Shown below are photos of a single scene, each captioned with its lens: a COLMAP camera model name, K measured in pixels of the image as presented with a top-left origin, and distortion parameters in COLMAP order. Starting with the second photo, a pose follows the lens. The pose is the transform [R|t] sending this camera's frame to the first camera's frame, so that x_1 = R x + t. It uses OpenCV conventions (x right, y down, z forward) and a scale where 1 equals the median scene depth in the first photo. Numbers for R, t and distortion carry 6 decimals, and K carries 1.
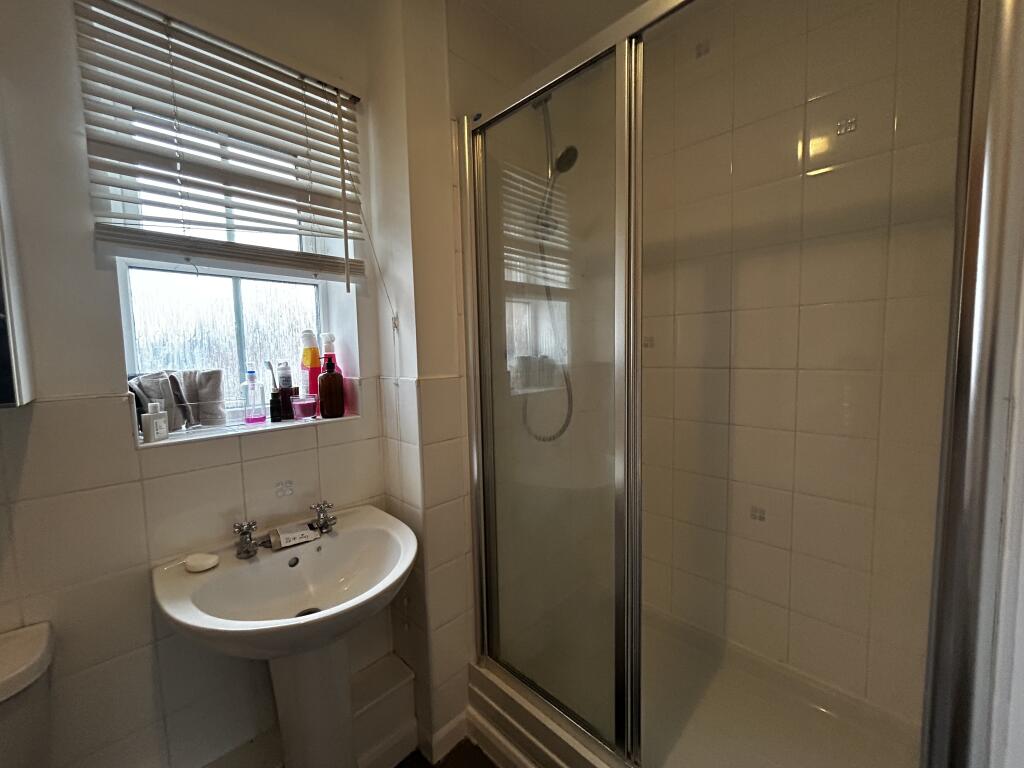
lens RADIAL K [[415.0, 0, 508.4], [0, 415.0, 382.3], [0, 0, 1]] dist [-0.001958, 0.001107]
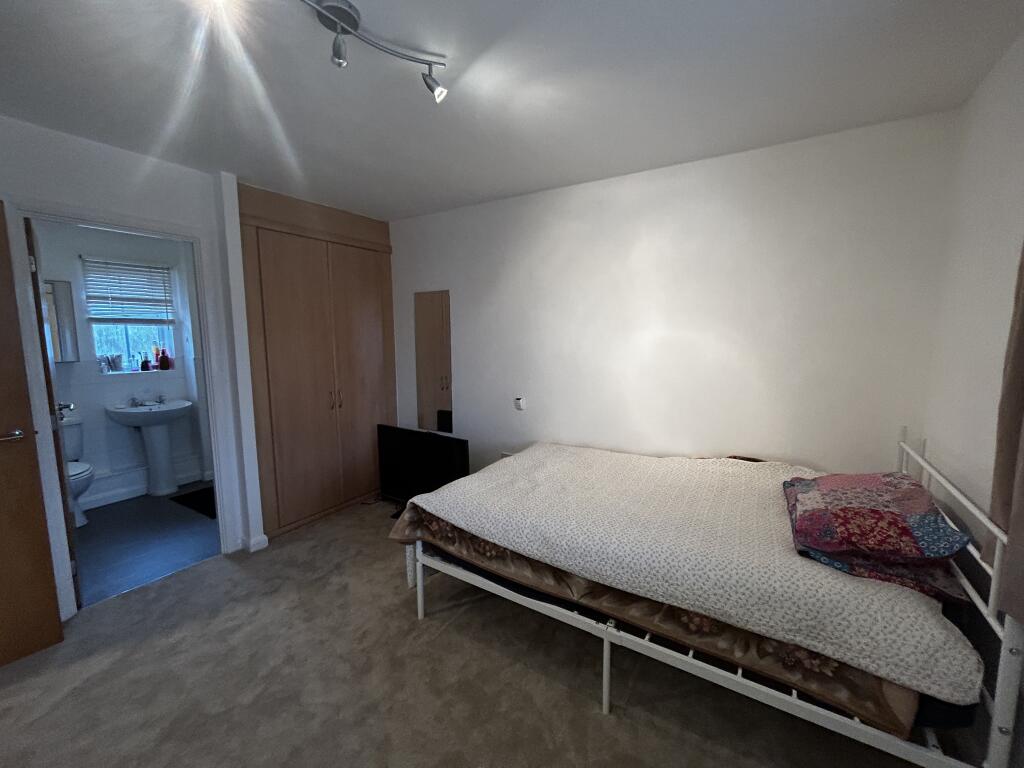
lens RADIAL K [[415.0, 0, 517.0], [0, 415.0, 385.5], [0, 0, 1]] dist [-0.001958, 0.001107]
pose [[0.973285, -0.017845, 0.228904, 1.450206], [0.012331, 0.999599, 0.025494, 0.157958], [-0.229267, -0.021990, 0.973115, -2.660061]]
